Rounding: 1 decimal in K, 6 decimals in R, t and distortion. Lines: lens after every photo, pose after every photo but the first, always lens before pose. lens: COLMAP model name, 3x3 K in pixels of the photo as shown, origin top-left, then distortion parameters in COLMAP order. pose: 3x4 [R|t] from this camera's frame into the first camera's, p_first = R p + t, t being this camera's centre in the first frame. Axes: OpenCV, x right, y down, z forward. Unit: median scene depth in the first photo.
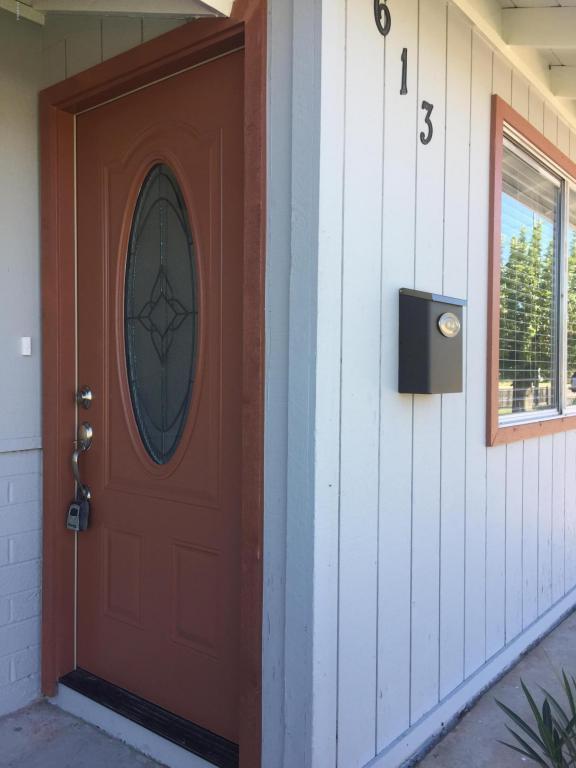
lens RADIAL K [[653.7, 0, 284.6], [0, 653.7, 388.3], [0, 0, 1]] dist [0.047825, -0.007799]
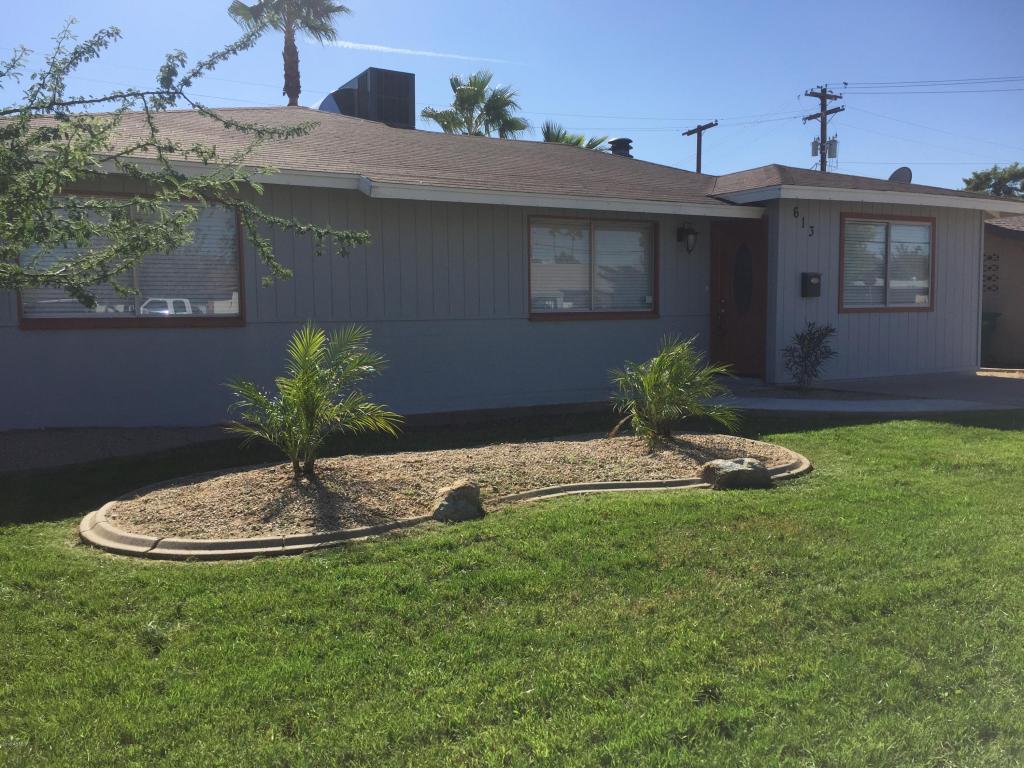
lens RADIAL K [[871.6, 0, 508.4], [0, 871.6, 382.9], [0, 0, 1]] dist [0.047825, -0.007799]
pose [[0.932591, 0.010162, -0.360793, 0.450620], [0.011572, 0.998248, 0.058030, 0.208943], [0.360751, -0.058294, 0.930839, -4.968656]]
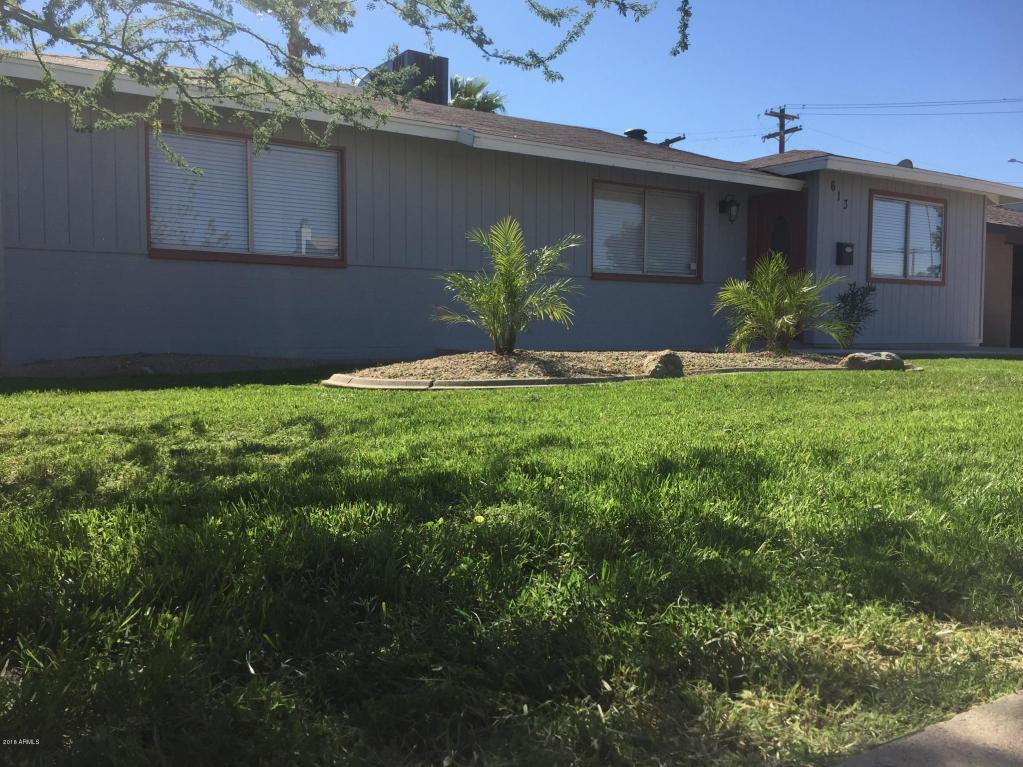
lens RADIAL K [[870.8, 0, 508.9], [0, 870.8, 385.7], [0, 0, 1]] dist [0.047825, -0.007799]
pose [[0.954302, 0.014364, -0.298498, -0.167993], [-0.002531, 0.999197, 0.039990, 0.606611], [0.298833, -0.037407, 0.953572, -5.525778]]
